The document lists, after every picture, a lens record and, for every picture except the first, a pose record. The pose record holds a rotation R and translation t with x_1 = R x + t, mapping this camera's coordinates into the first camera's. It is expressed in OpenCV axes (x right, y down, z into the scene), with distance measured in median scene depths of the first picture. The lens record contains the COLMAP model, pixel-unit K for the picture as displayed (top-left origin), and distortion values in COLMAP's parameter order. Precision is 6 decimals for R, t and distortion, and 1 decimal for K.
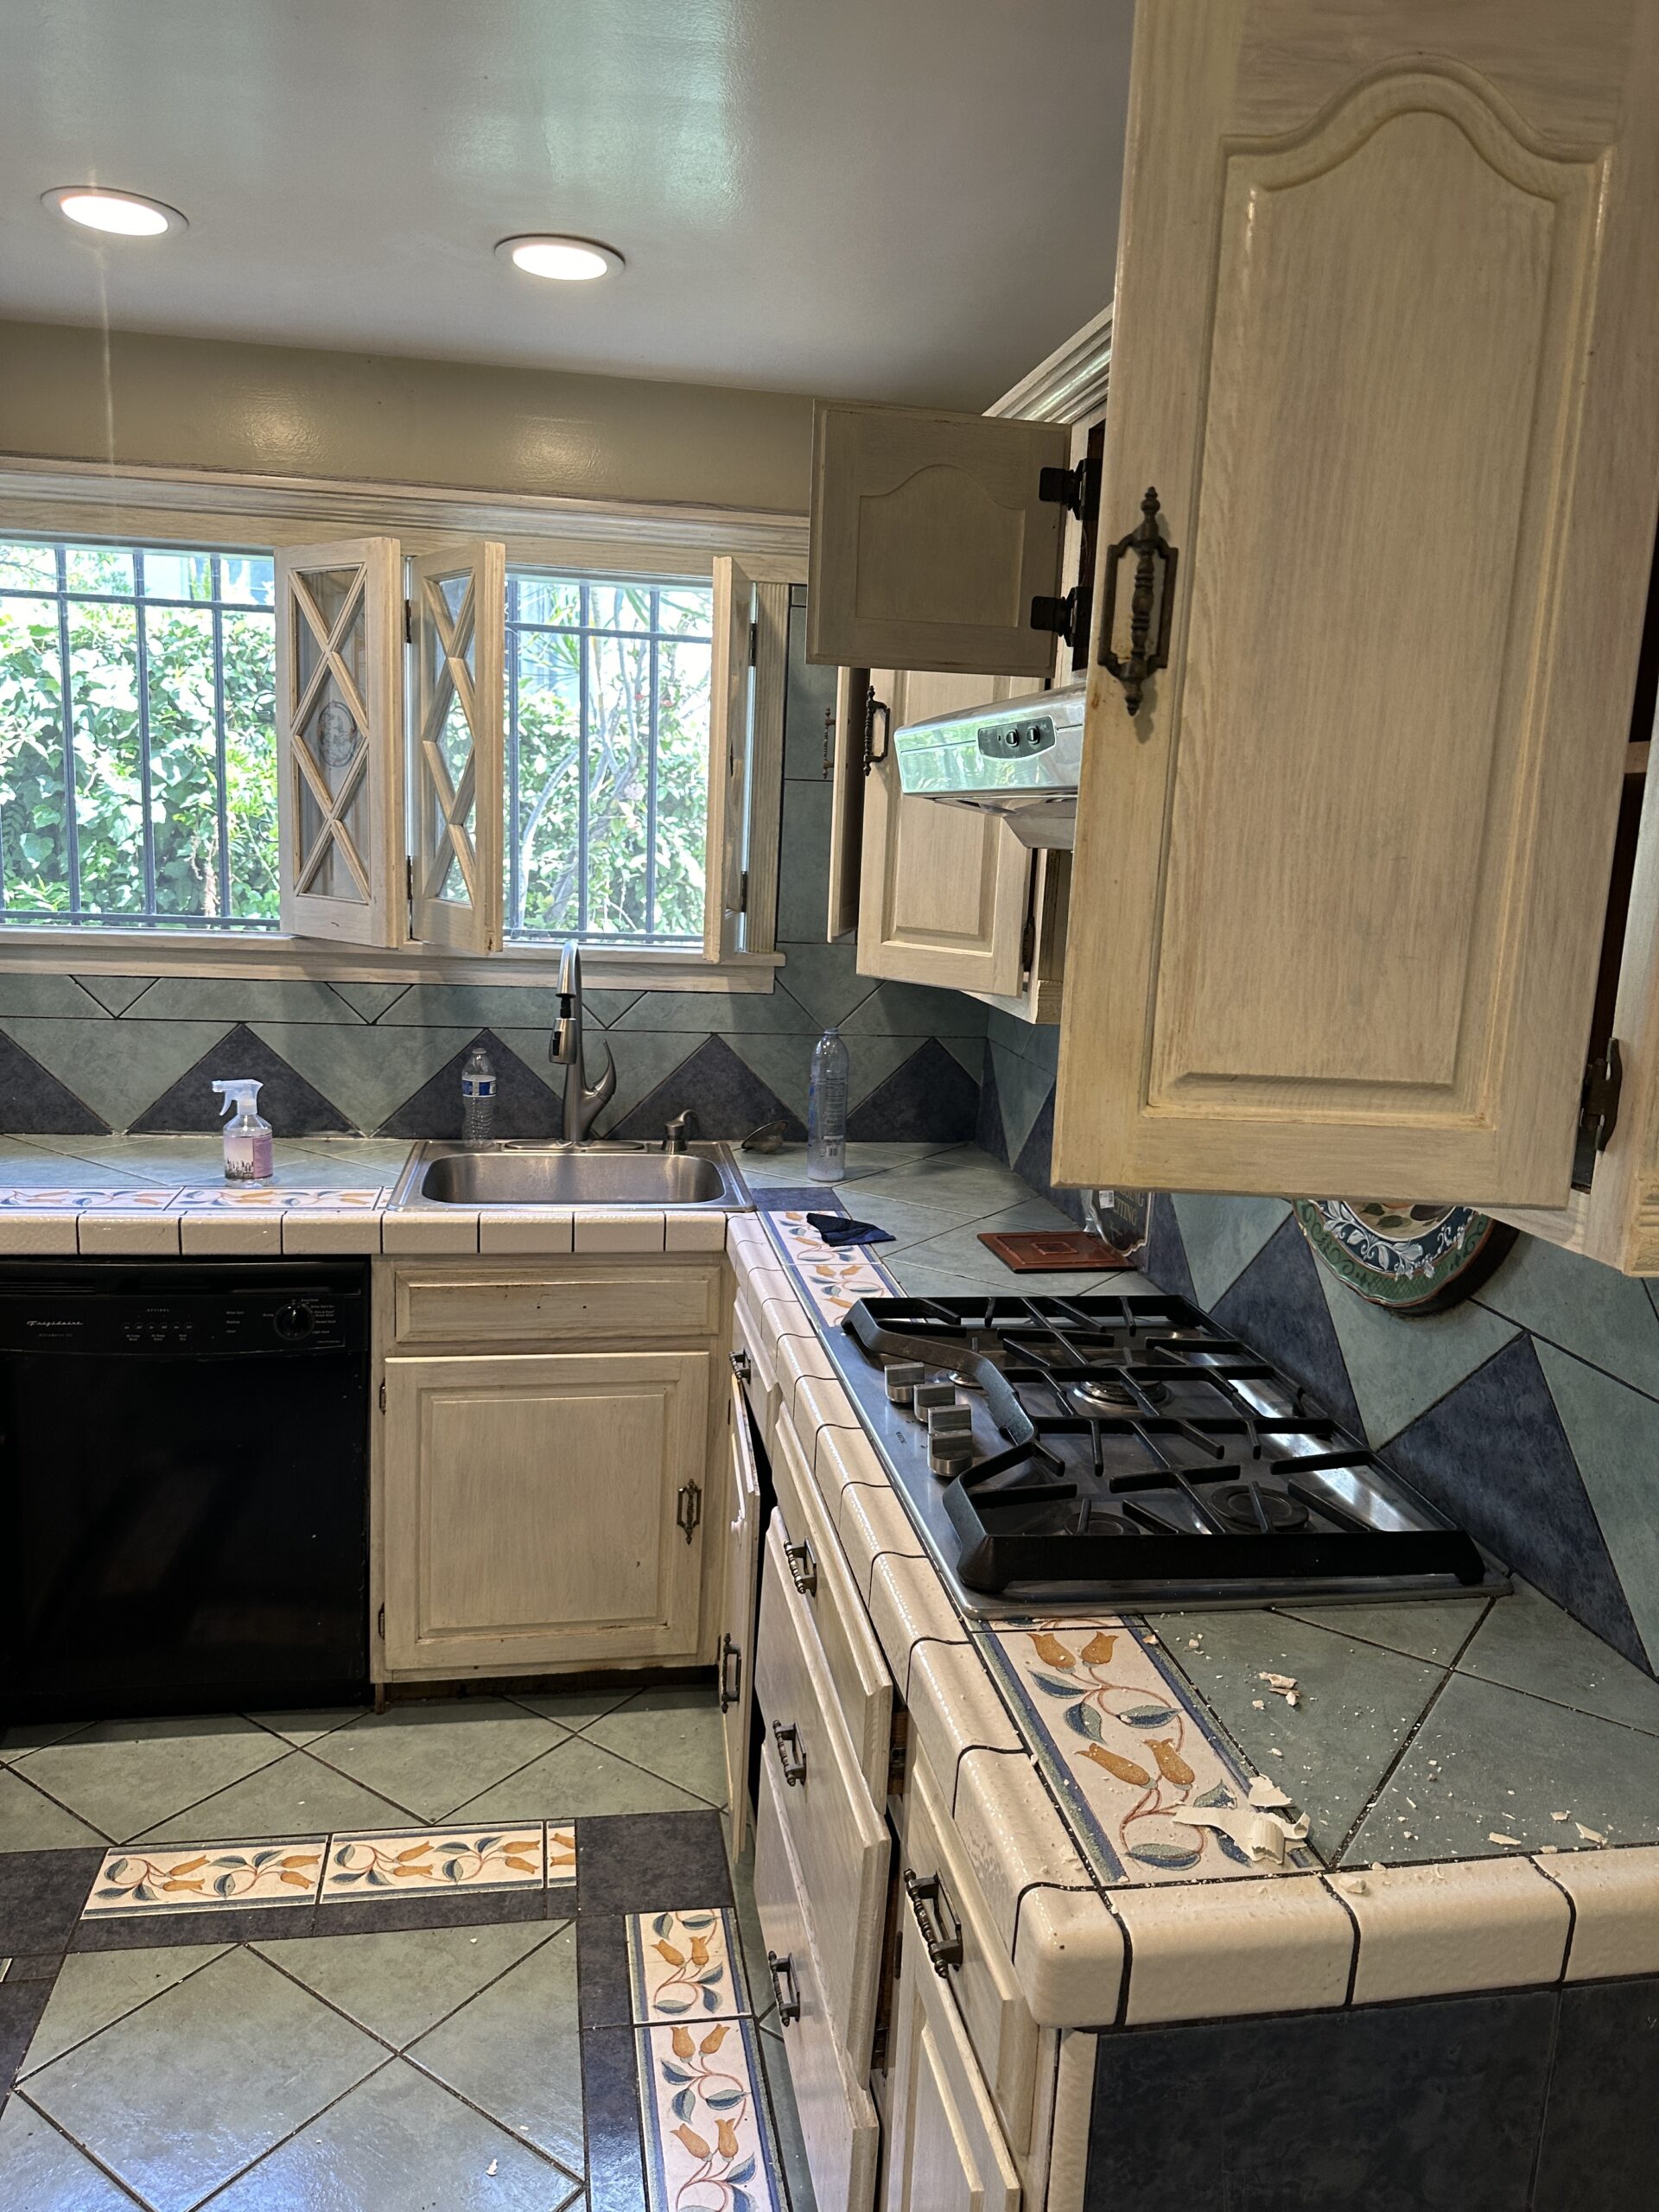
lens RADIAL K [[1558.8, 0, 819.8], [0, 1558.8, 1110.7], [0, 0, 1]] dist [0.027582, -0.042214]
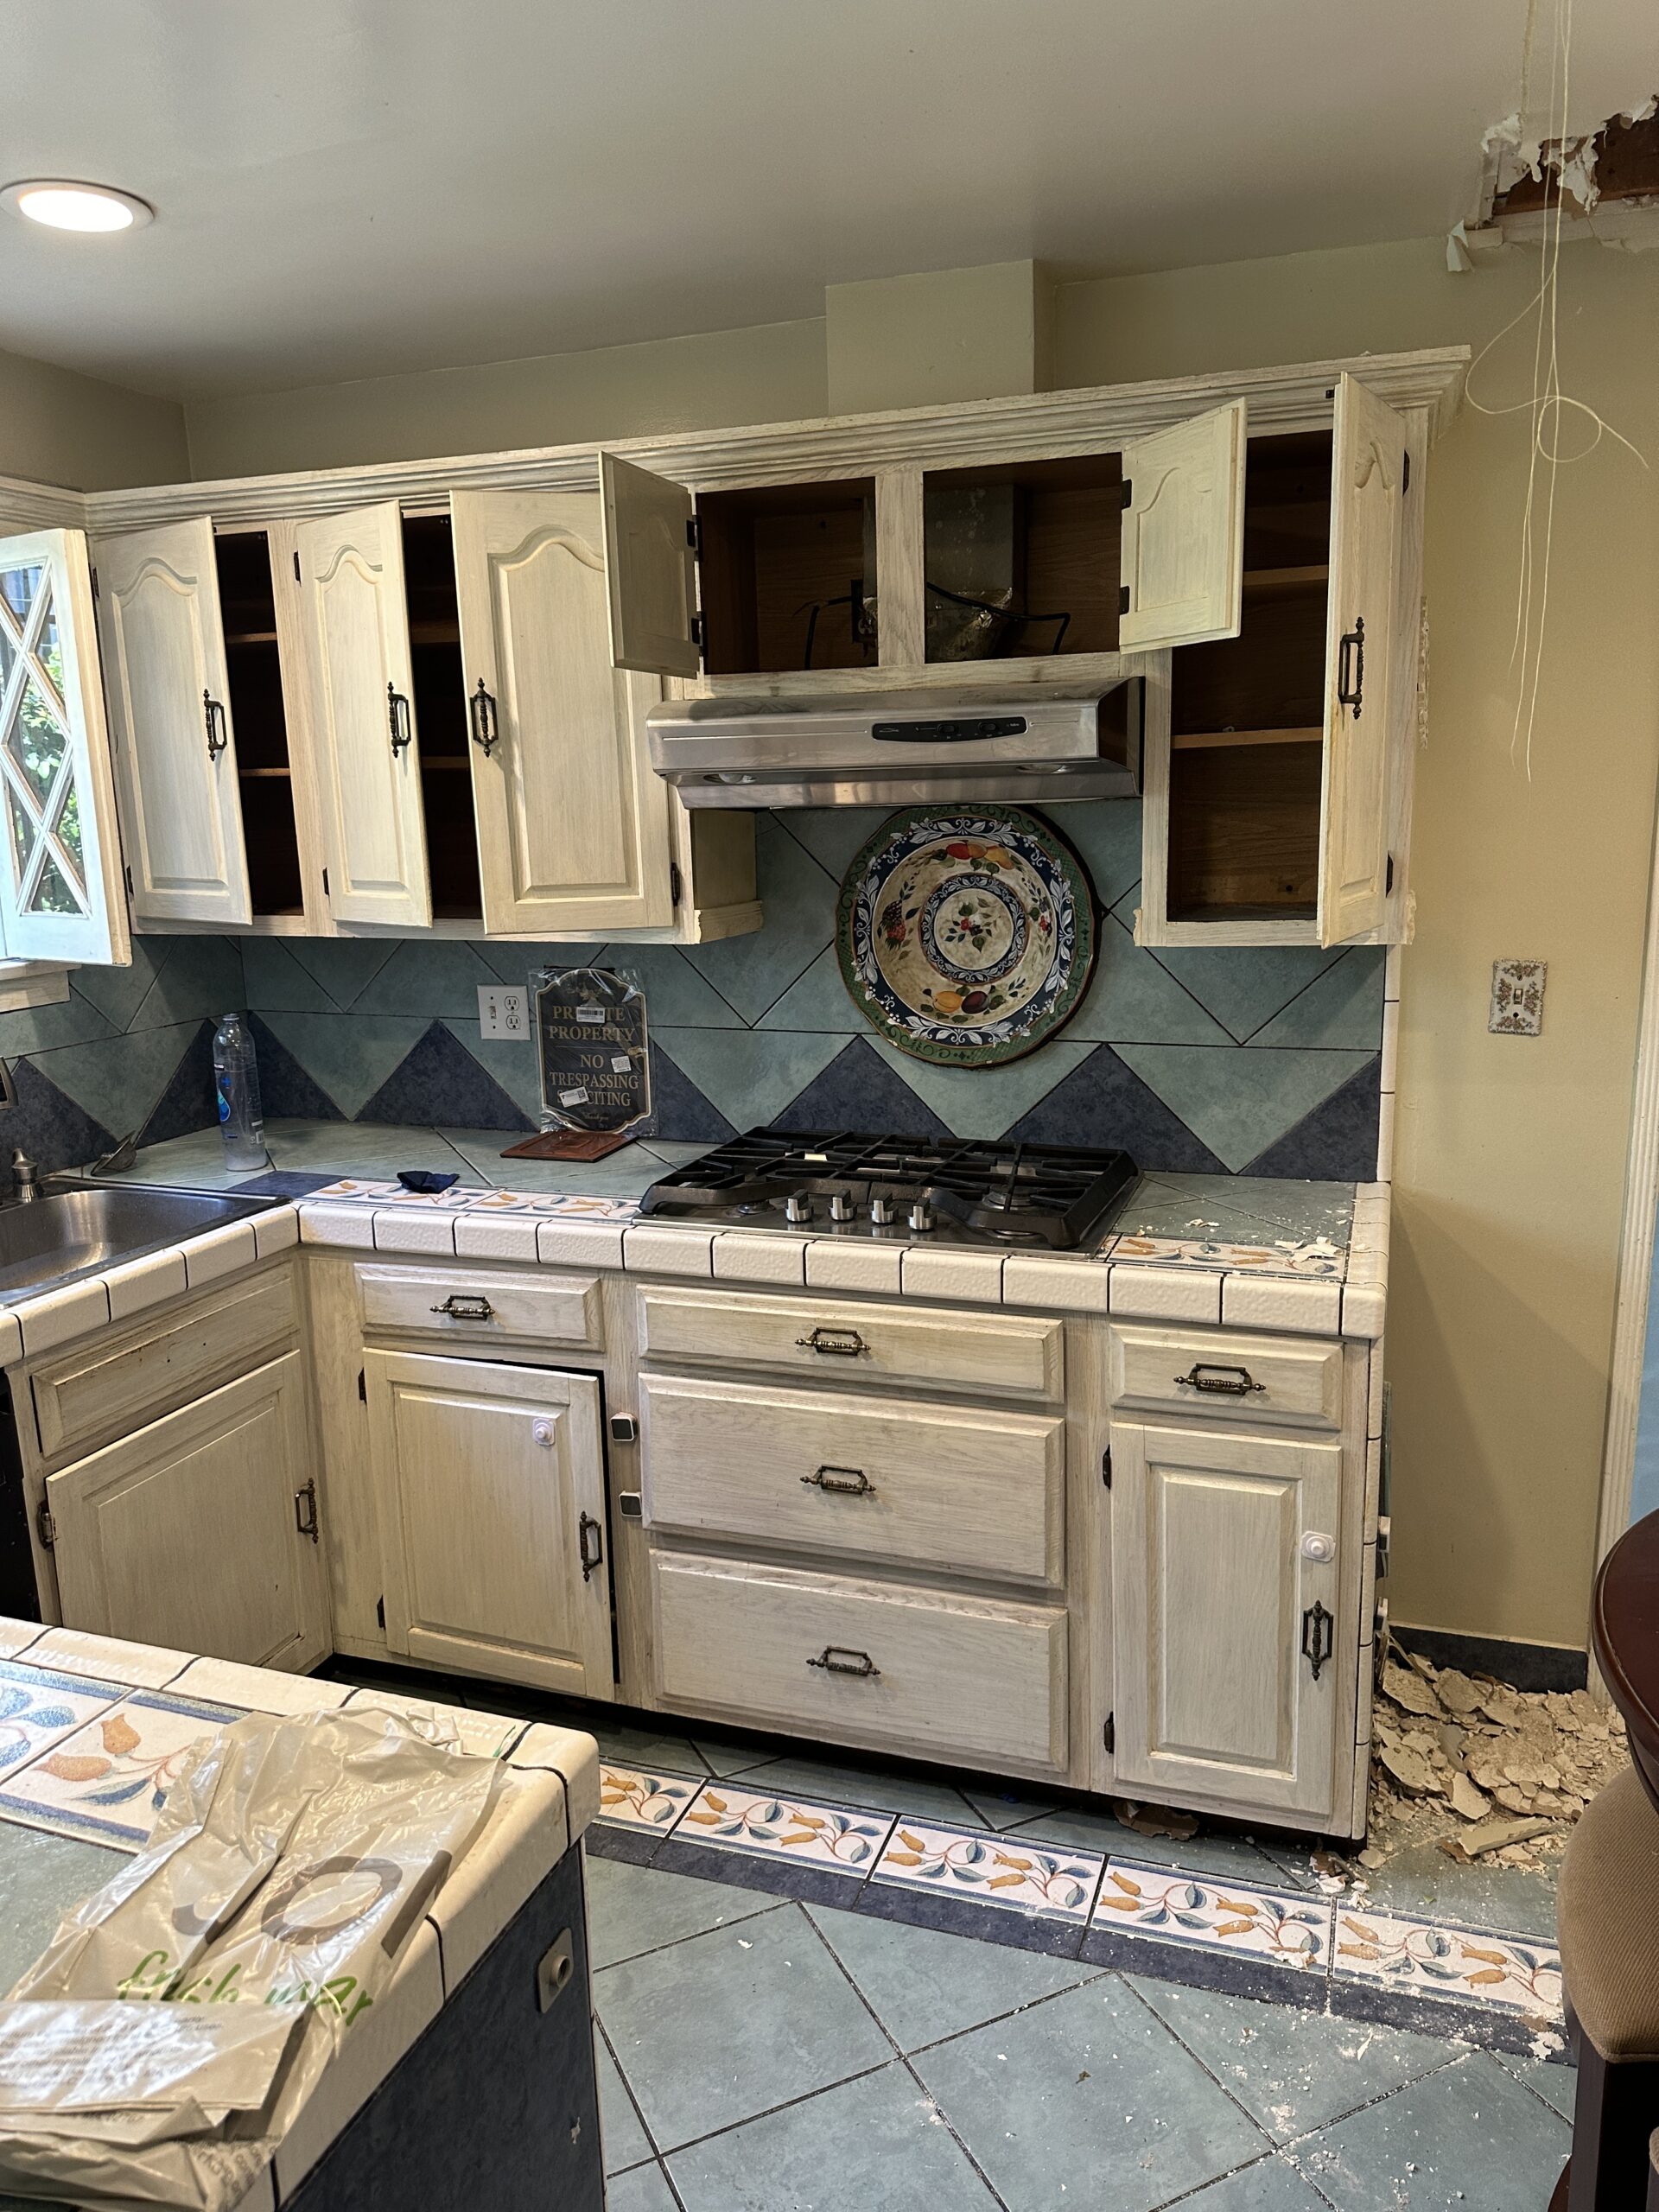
lens RADIAL K [[1558.8, 0, 838.7], [0, 1558.8, 1097.3], [0, 0, 1]] dist [0.027582, -0.042214]
pose [[0.476953, -0.219140, 0.851172, -1.039717], [0.204627, 0.969494, 0.134941, -0.089991], [-0.854777, 0.109812, 0.507245, 0.269805]]
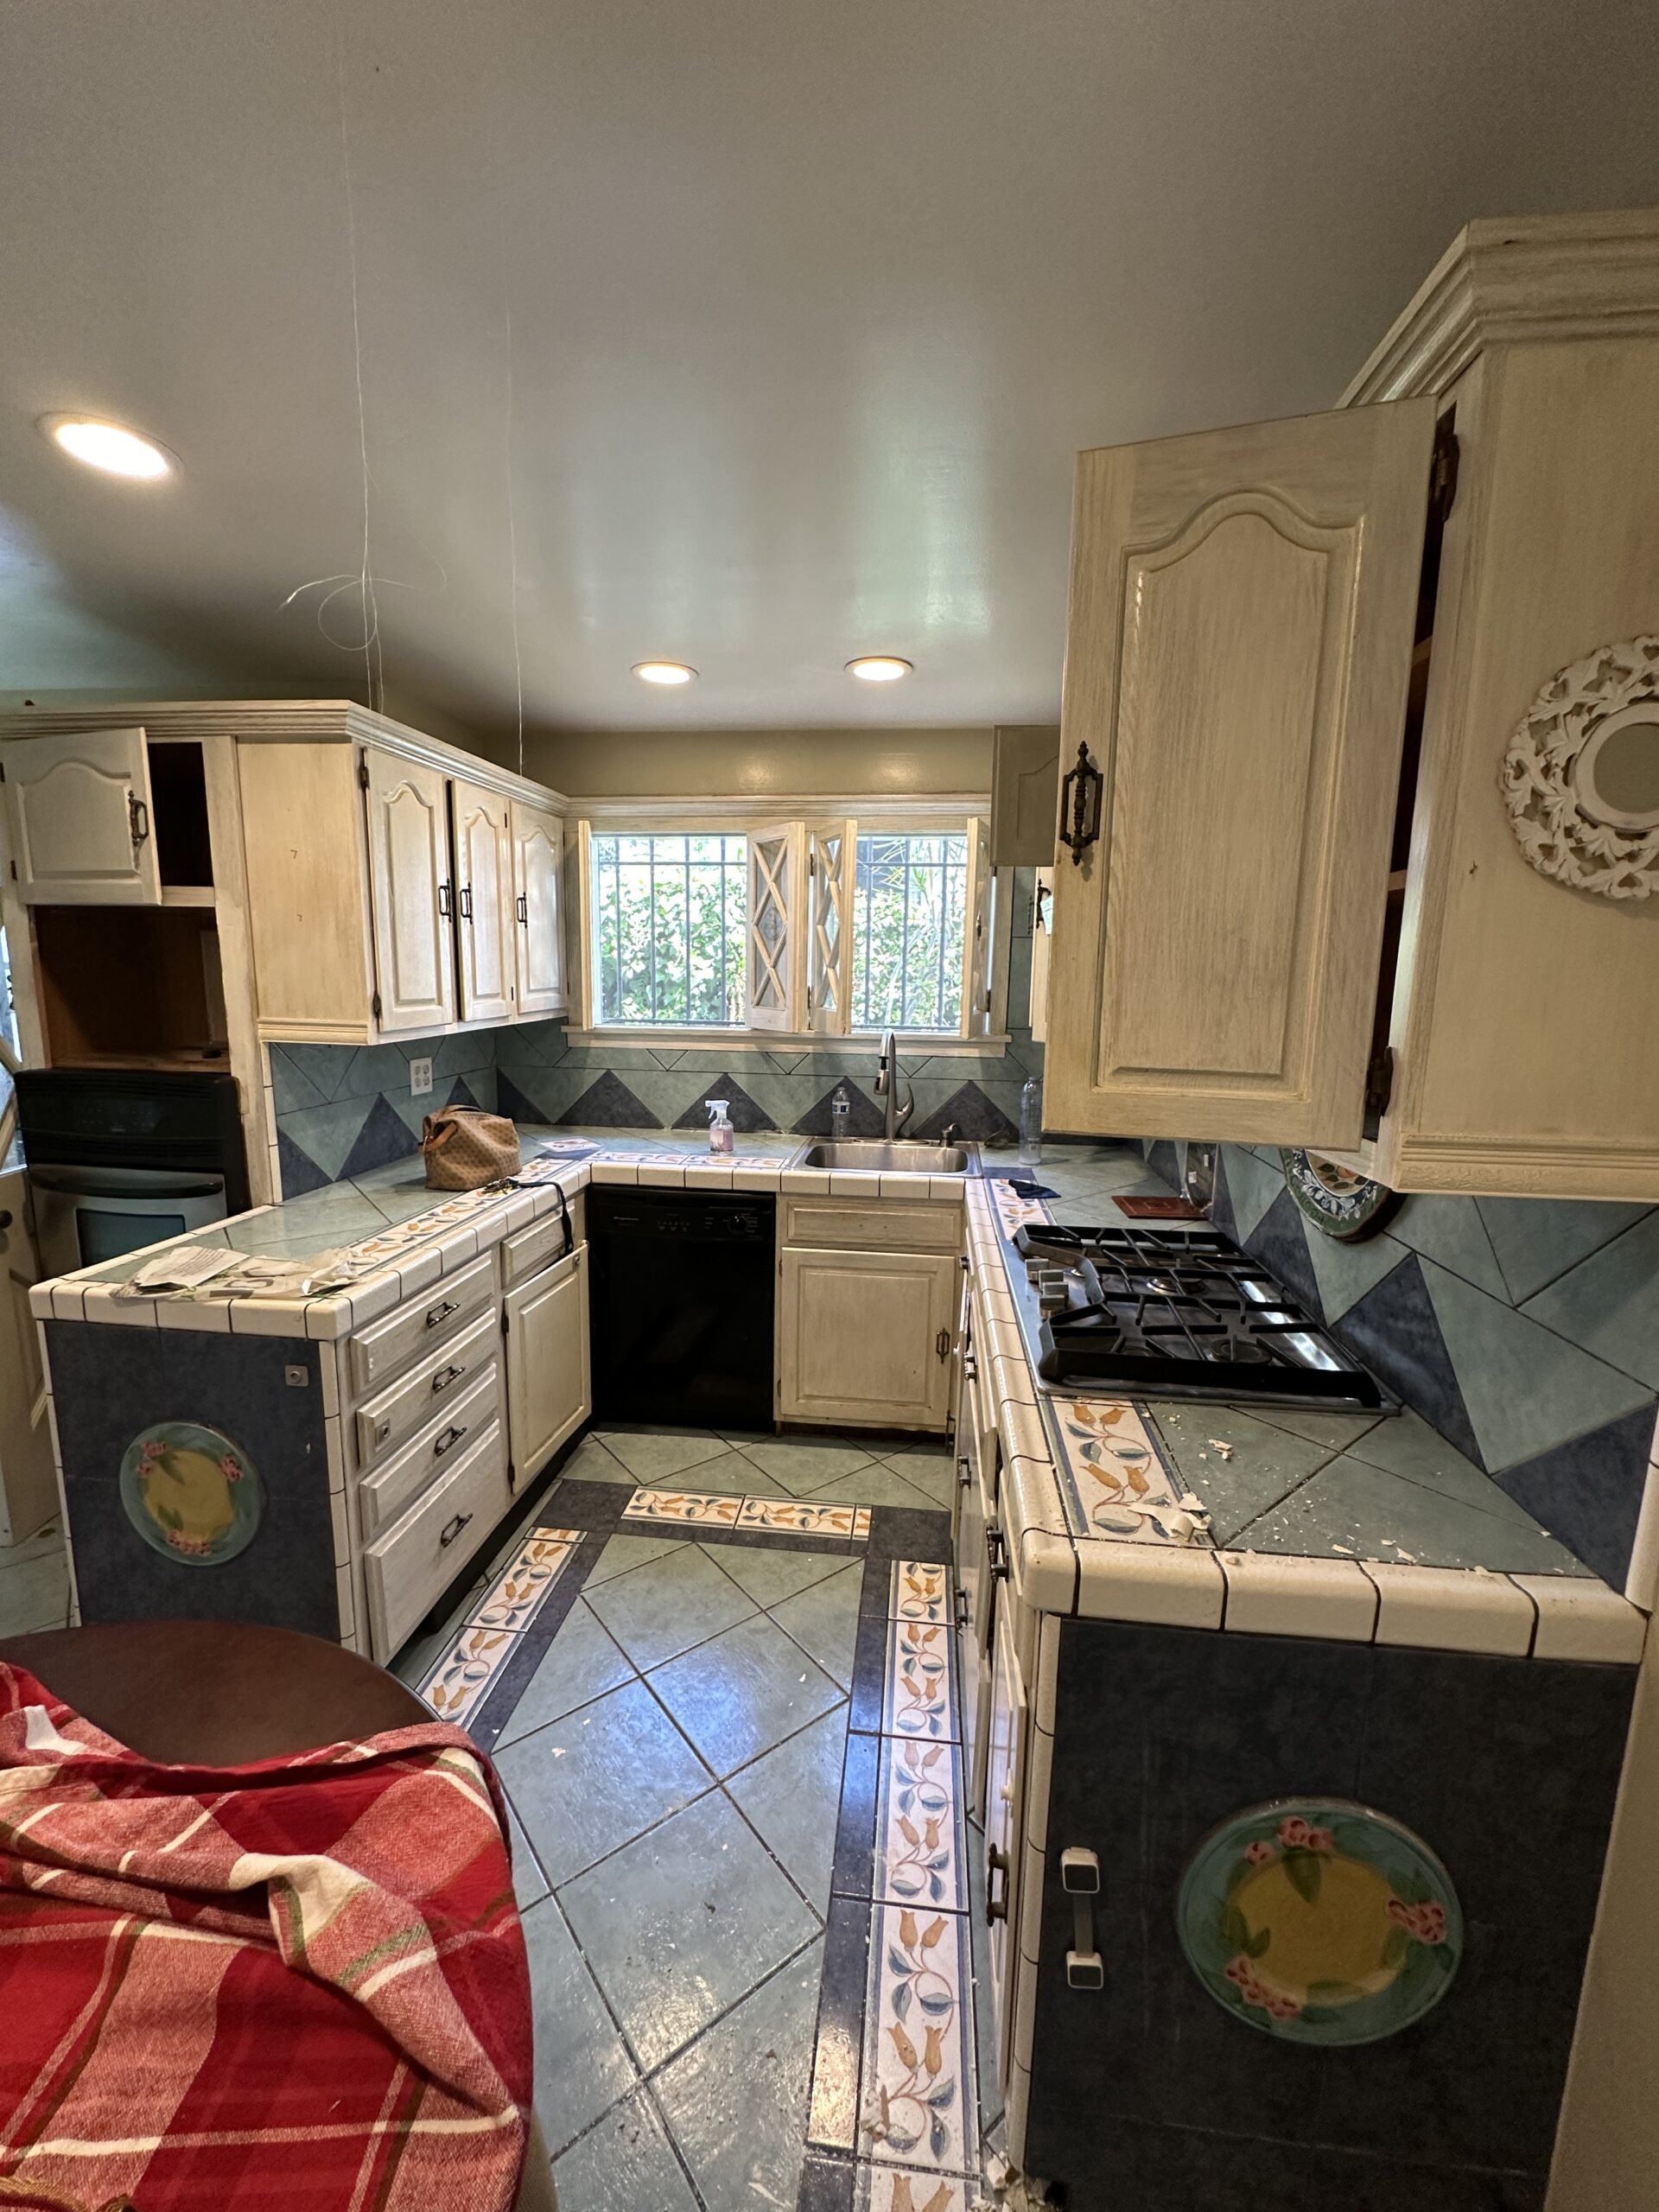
lens RADIAL K [[876.0, 0, 833.4], [0, 876.0, 1102.8], [0, 0, 1]] dist [-0.007390, -0.000394]
pose [[0.960715, 0.013783, -0.277194, 0.103104], [-0.025468, 0.998930, -0.038598, 0.031640], [0.276366, 0.044141, 0.960038, -0.016465]]
